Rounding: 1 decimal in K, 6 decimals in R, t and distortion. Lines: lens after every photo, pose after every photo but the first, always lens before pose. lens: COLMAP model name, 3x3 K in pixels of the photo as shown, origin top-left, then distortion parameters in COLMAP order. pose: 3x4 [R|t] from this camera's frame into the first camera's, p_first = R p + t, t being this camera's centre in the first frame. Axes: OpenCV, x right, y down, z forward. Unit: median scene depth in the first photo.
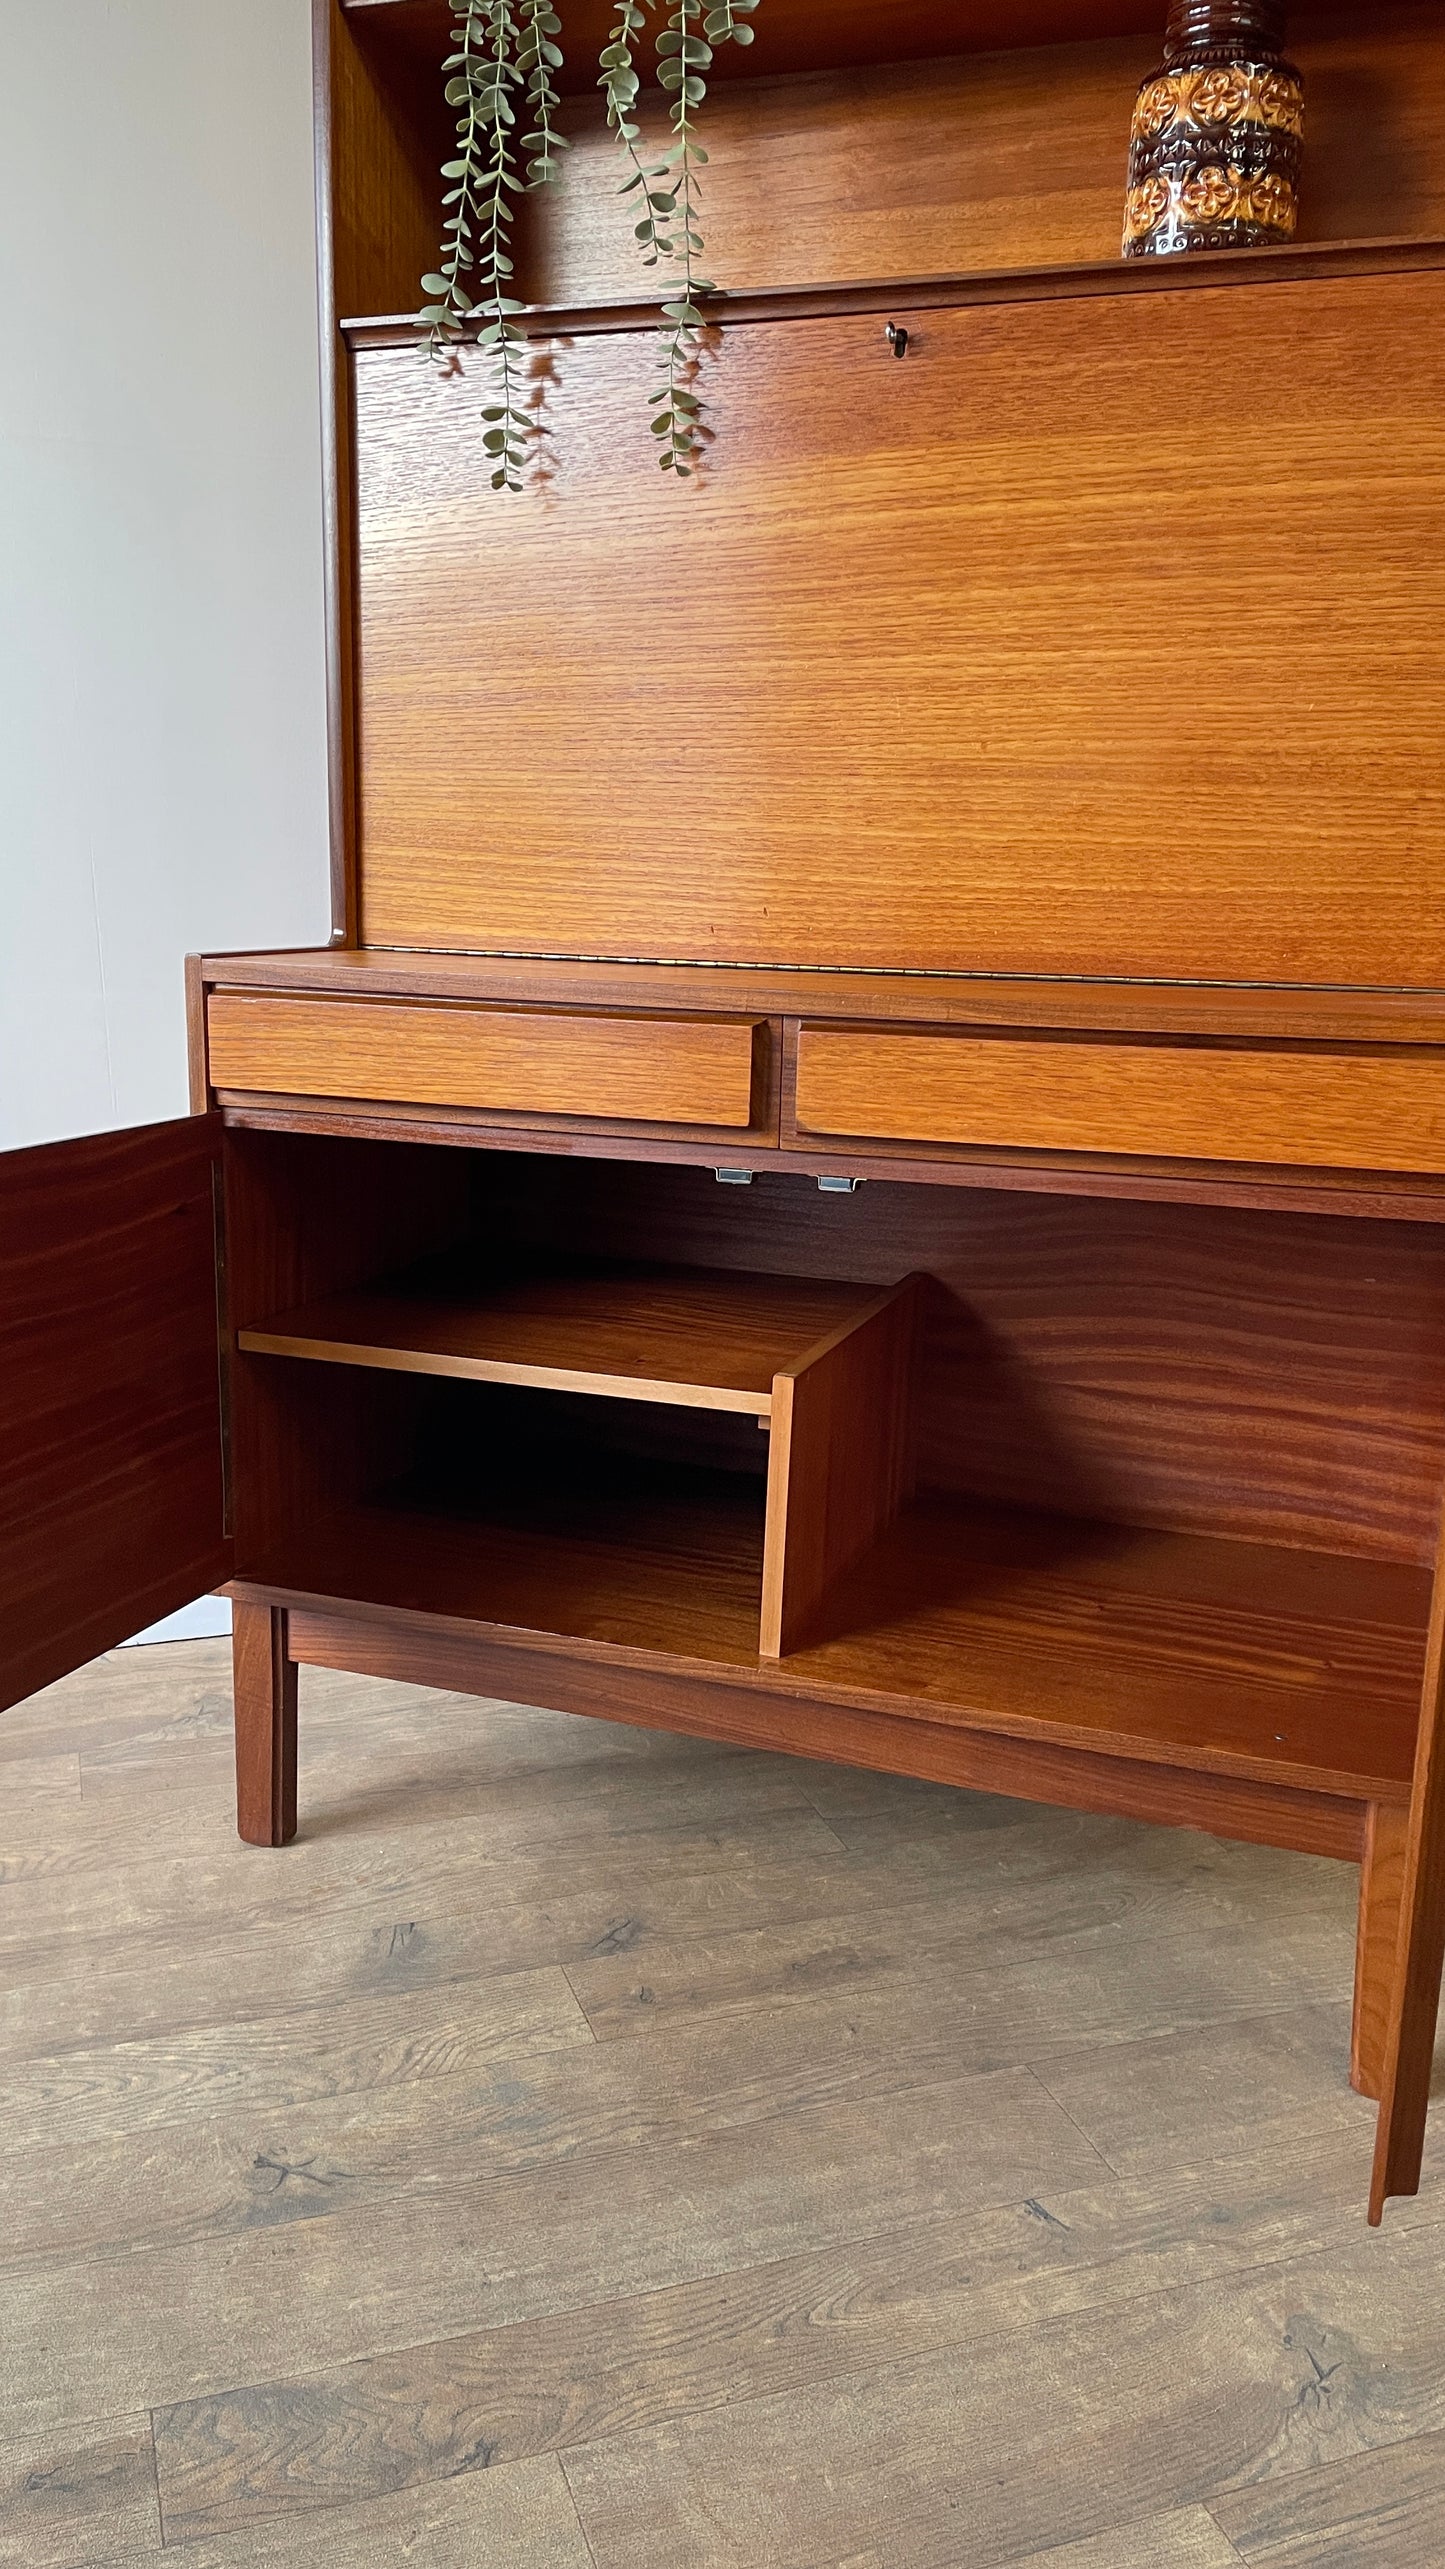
lens RADIAL K [[1933.6, 0, 707.9], [0, 1933.6, 1280.3], [0, 0, 1]] dist [0.096017, -0.129326]
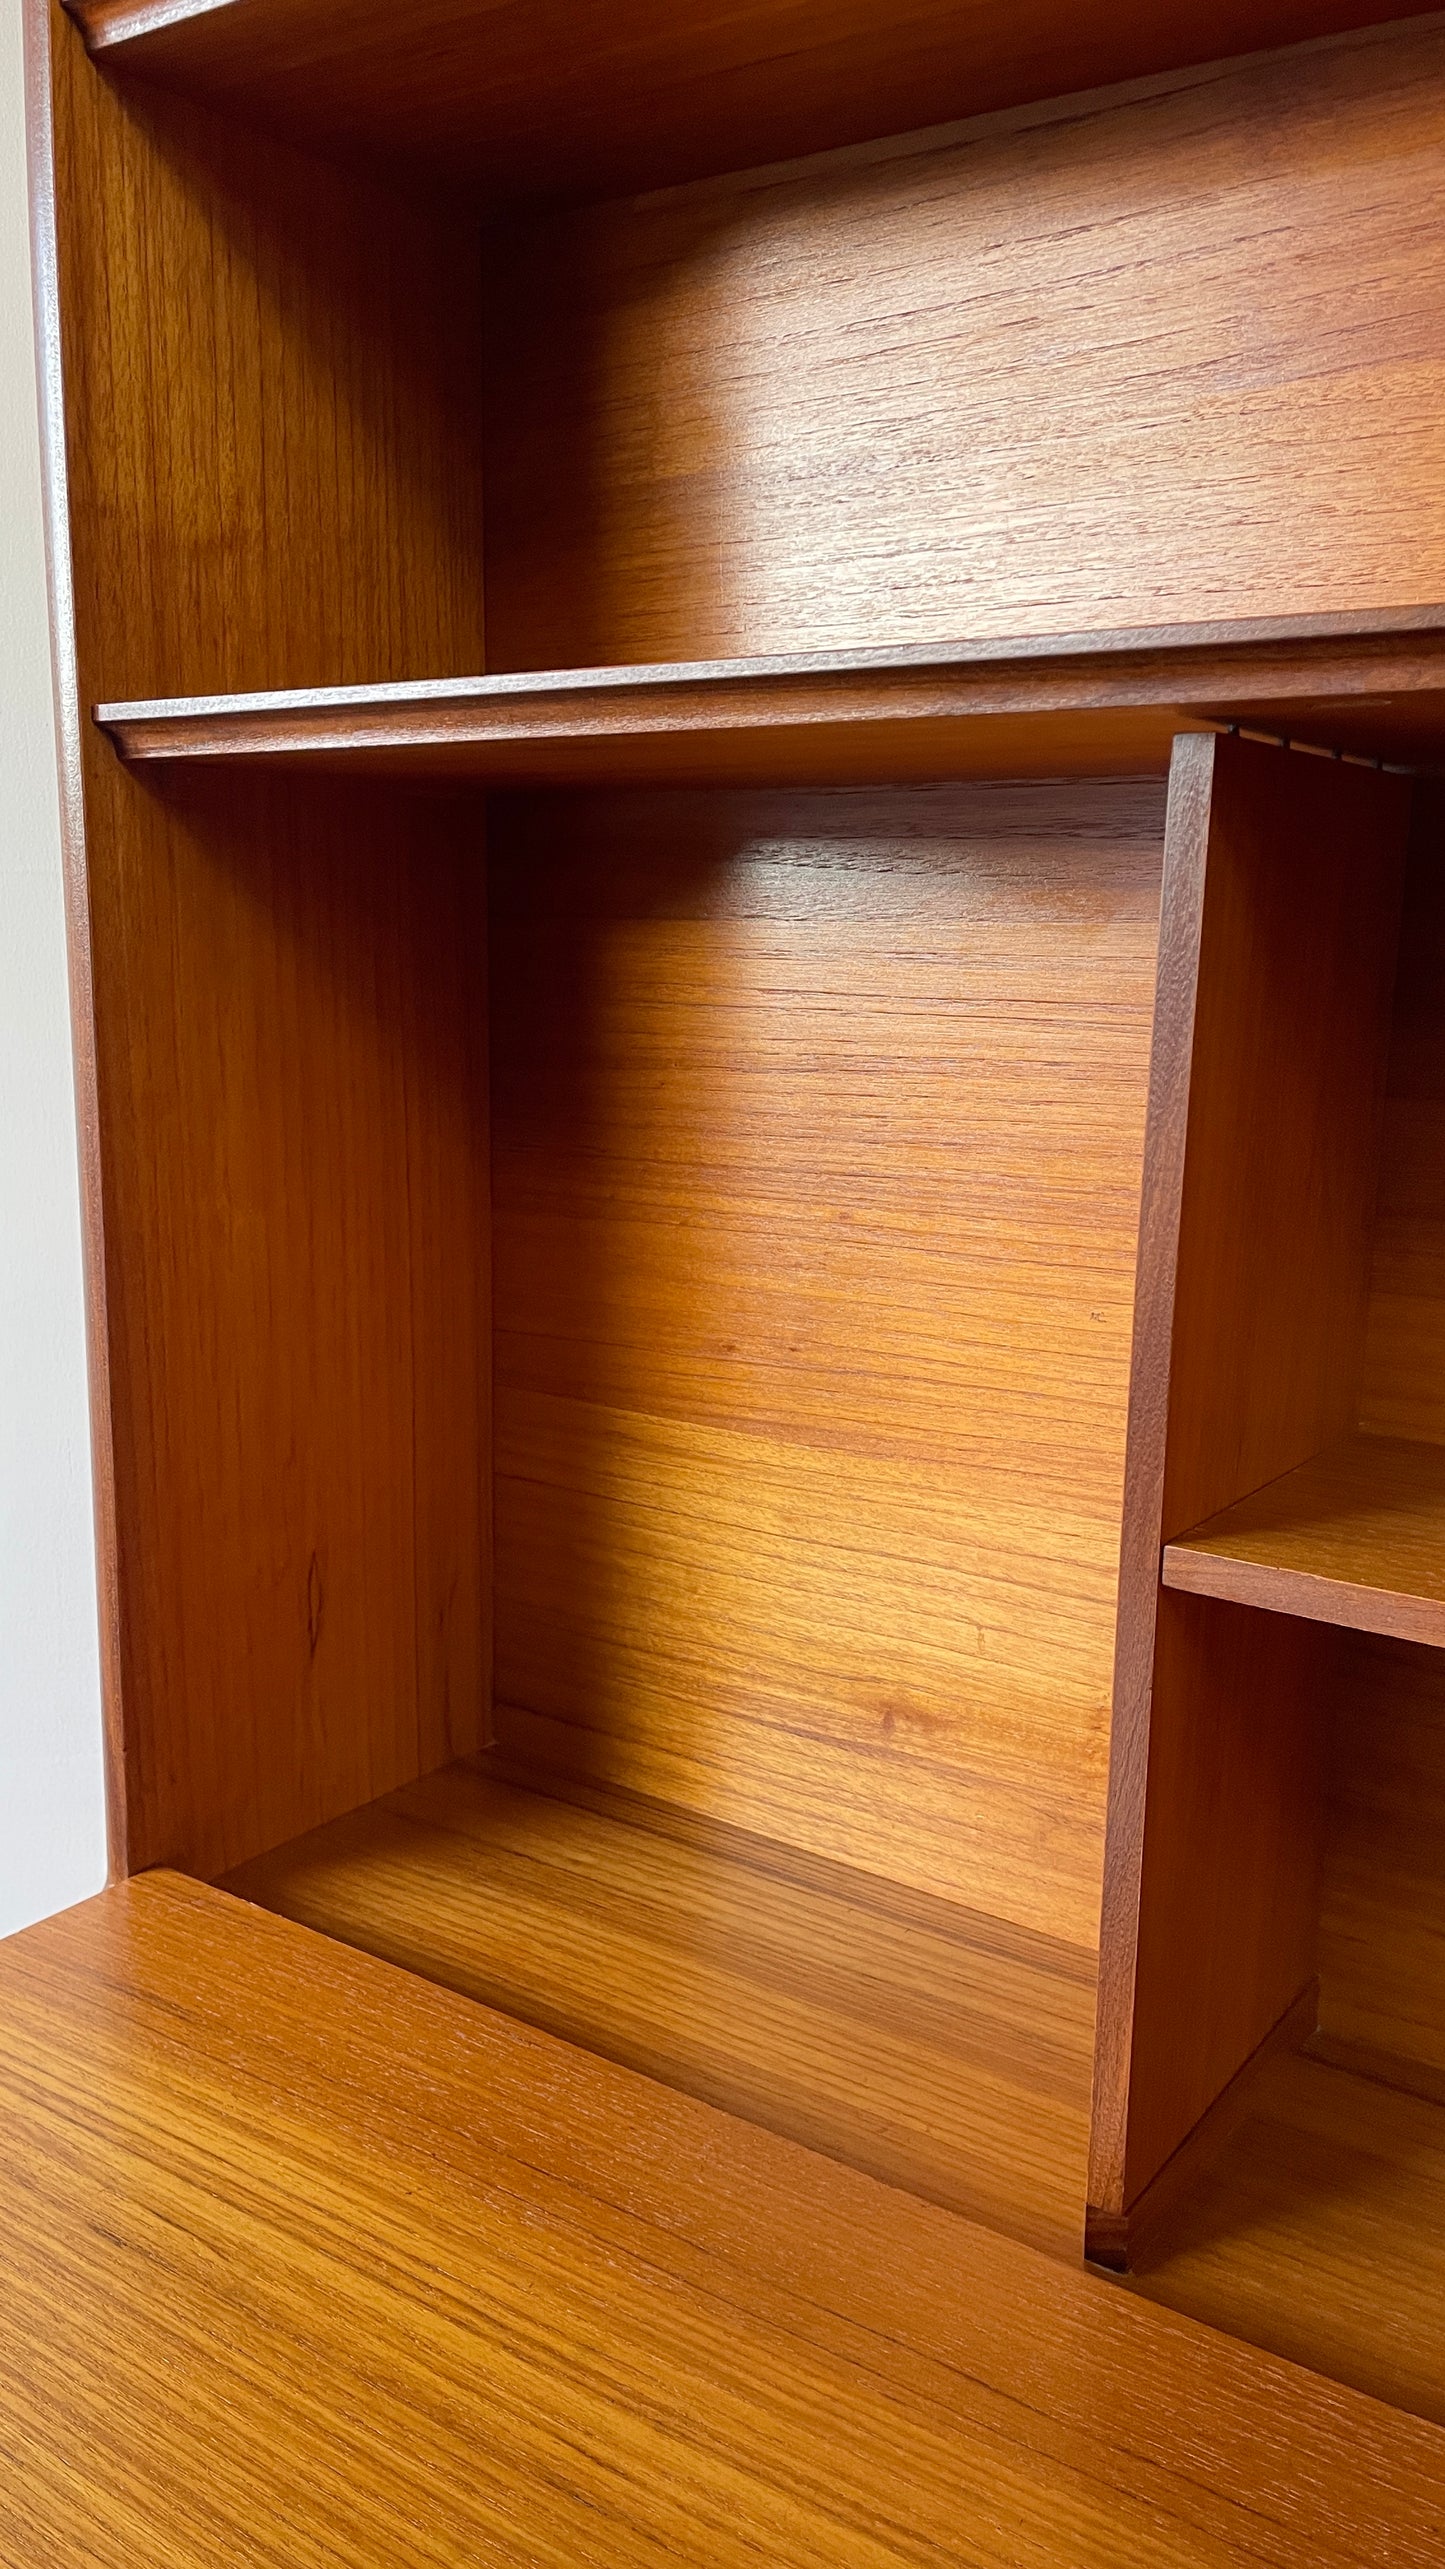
lens RADIAL K [[1929.6, 0, 712.1], [0, 1929.6, 1266.0], [0, 0, 1]] dist [0.110565, -0.145286]
pose [[0.969303, 0.032603, -0.243700, 0.081559], [-0.043632, 0.998247, -0.039994, -0.373898], [0.241968, 0.049400, 0.969026, 0.642716]]
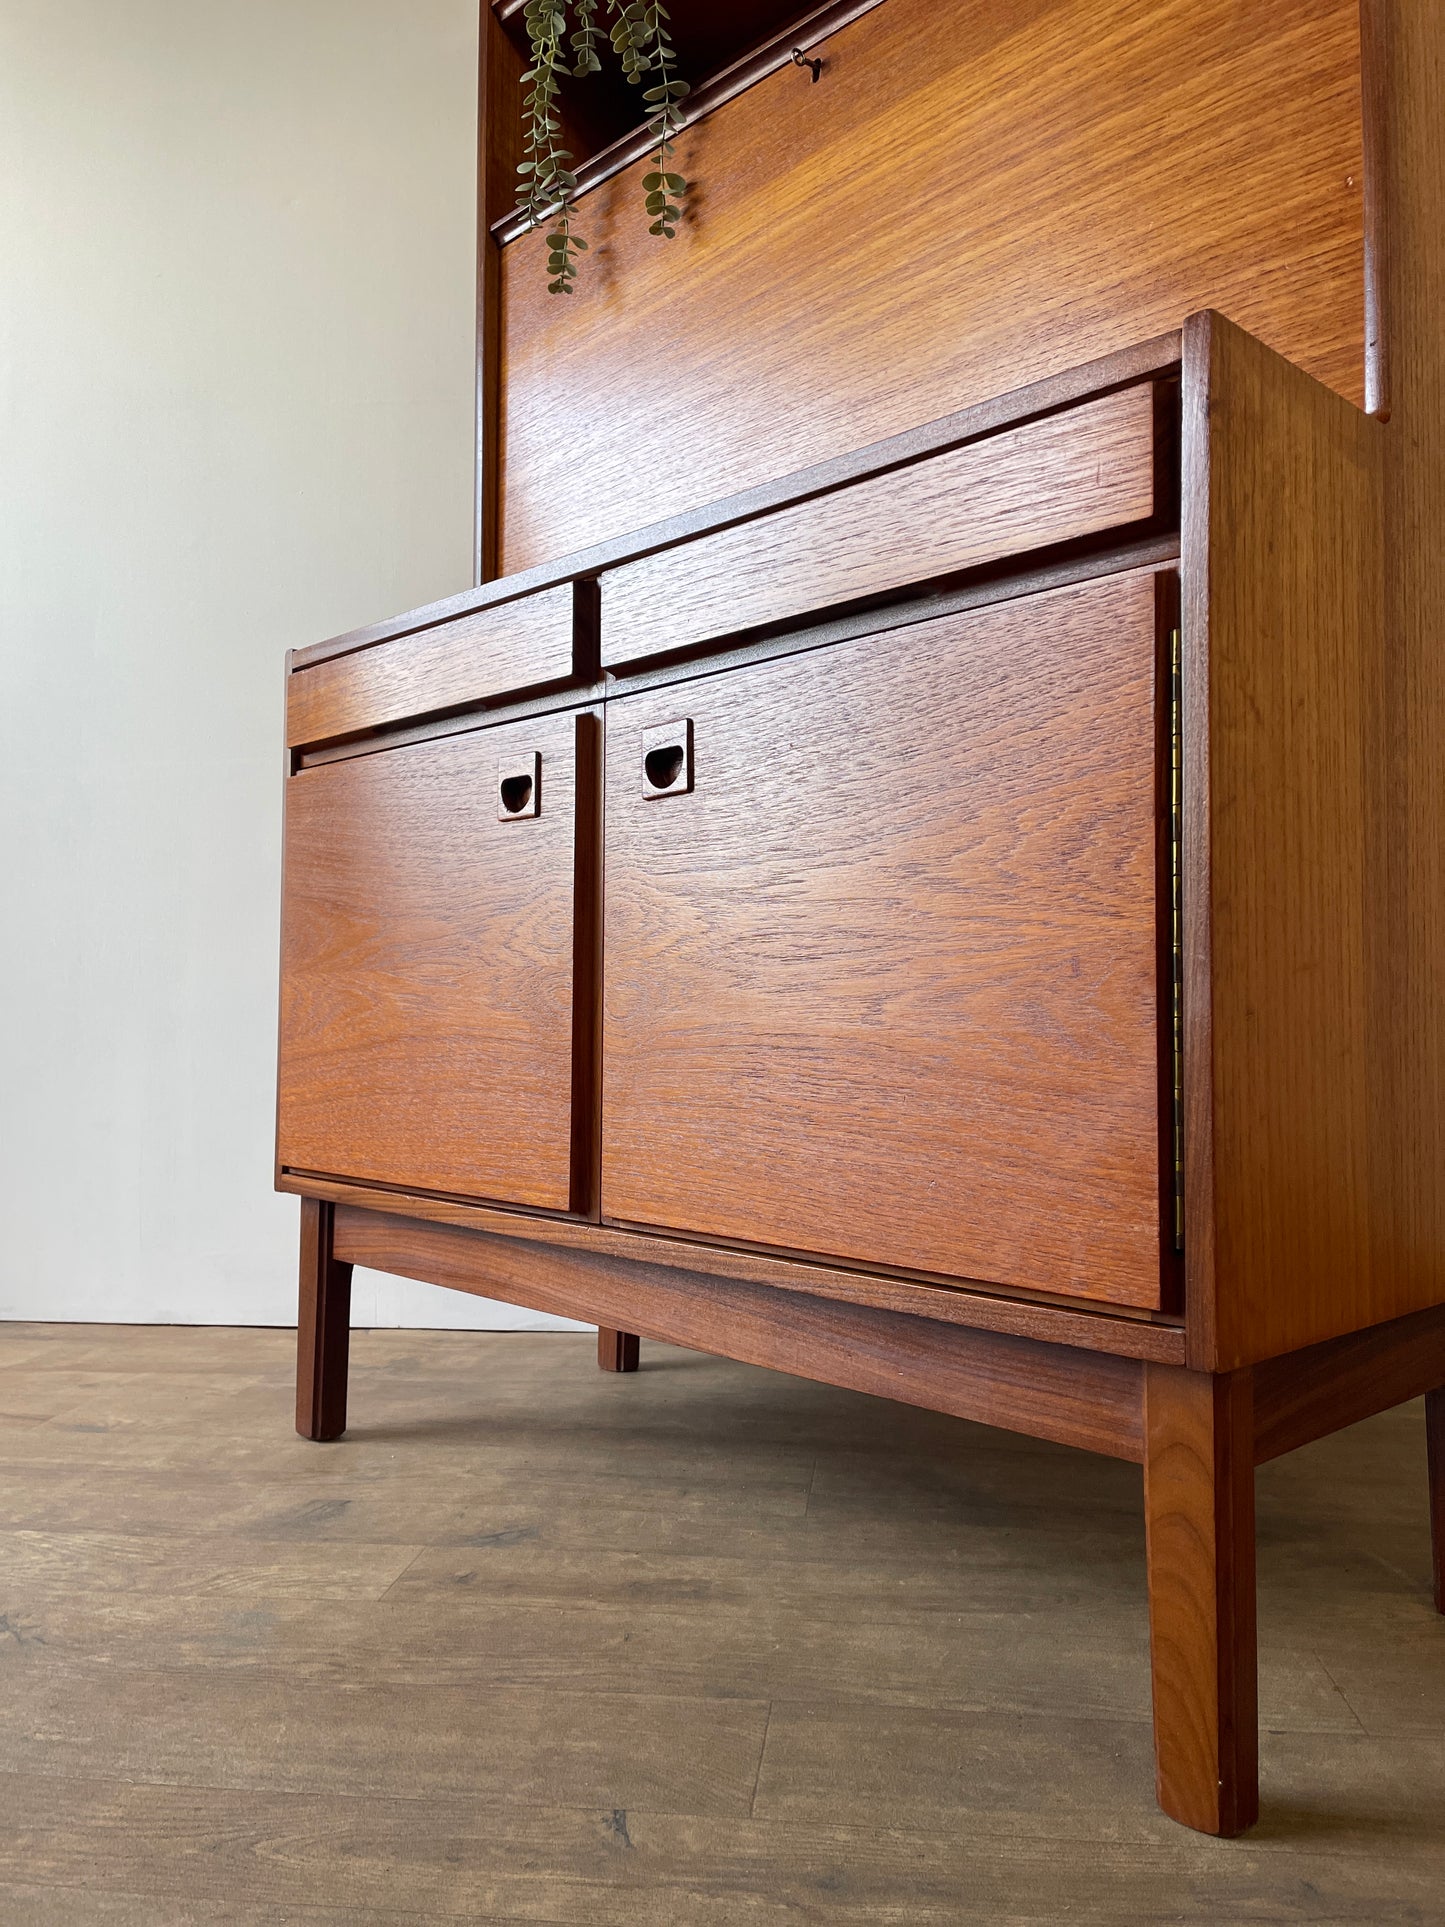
lens RADIAL K [[1450.6, 0, 723.1], [0, 1450.6, 949.6], [0, 0, 1]] dist [0.110284, -0.148689]
pose [[0.898886, -0.037241, -0.436597, 0.408384], [-0.078162, 0.966775, -0.243387, 0.236587], [0.431155, 0.252903, 0.866109, 0.355386]]
